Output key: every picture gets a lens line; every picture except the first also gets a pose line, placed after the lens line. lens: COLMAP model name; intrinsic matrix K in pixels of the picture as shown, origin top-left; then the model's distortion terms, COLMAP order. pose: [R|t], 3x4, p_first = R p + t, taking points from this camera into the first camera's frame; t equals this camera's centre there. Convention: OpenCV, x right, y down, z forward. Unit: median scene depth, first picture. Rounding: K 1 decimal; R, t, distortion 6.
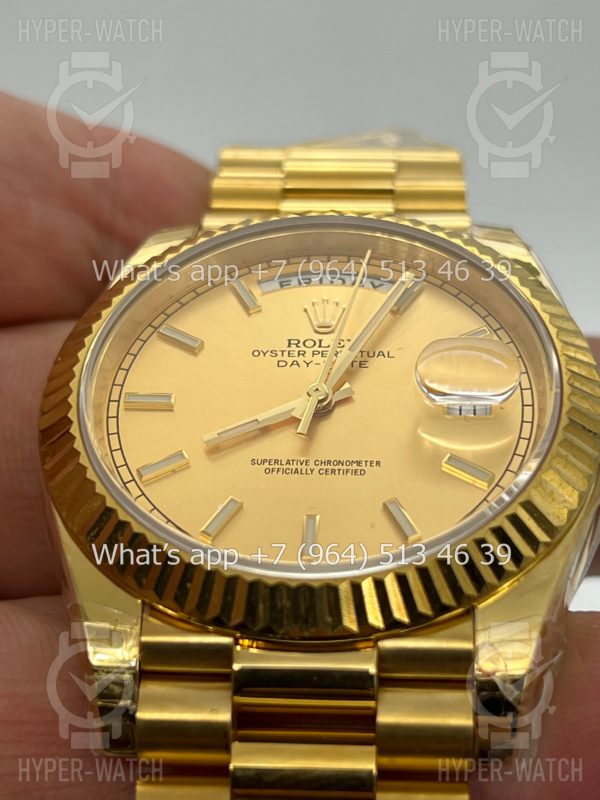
lens RADIAL K [[1866.7, 0, 296.3], [0, 1866.7, 401.9], [0, 0, 1]] dist [0.289423, 0.000000]
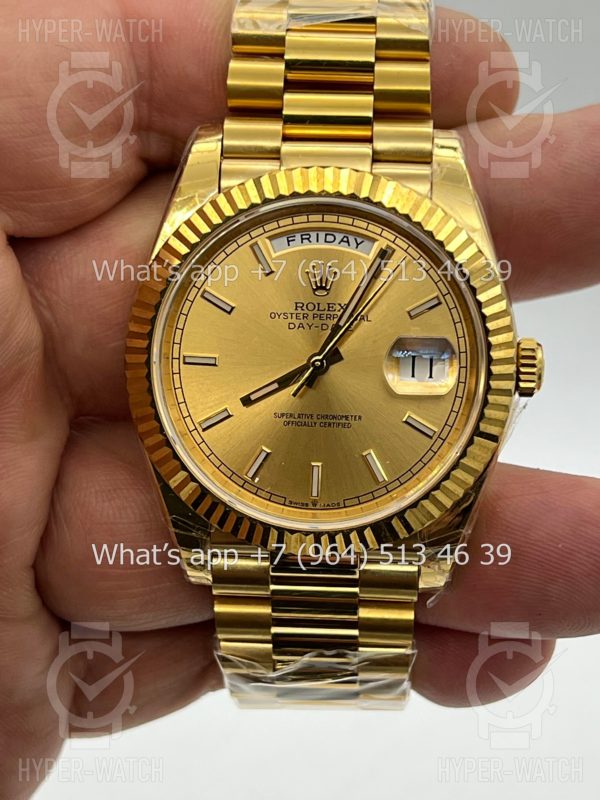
lens RADIAL K [[1866.7, 0, 300.6], [0, 1866.7, 393.2], [0, 0, 1]] dist [0.289423, 0.000000]
pose [[0.999573, -0.028874, -0.004513, 0.004008], [0.023580, 0.705600, 0.708218, -1.025183], [-0.017265, -0.708022, 0.705980, -0.032893]]
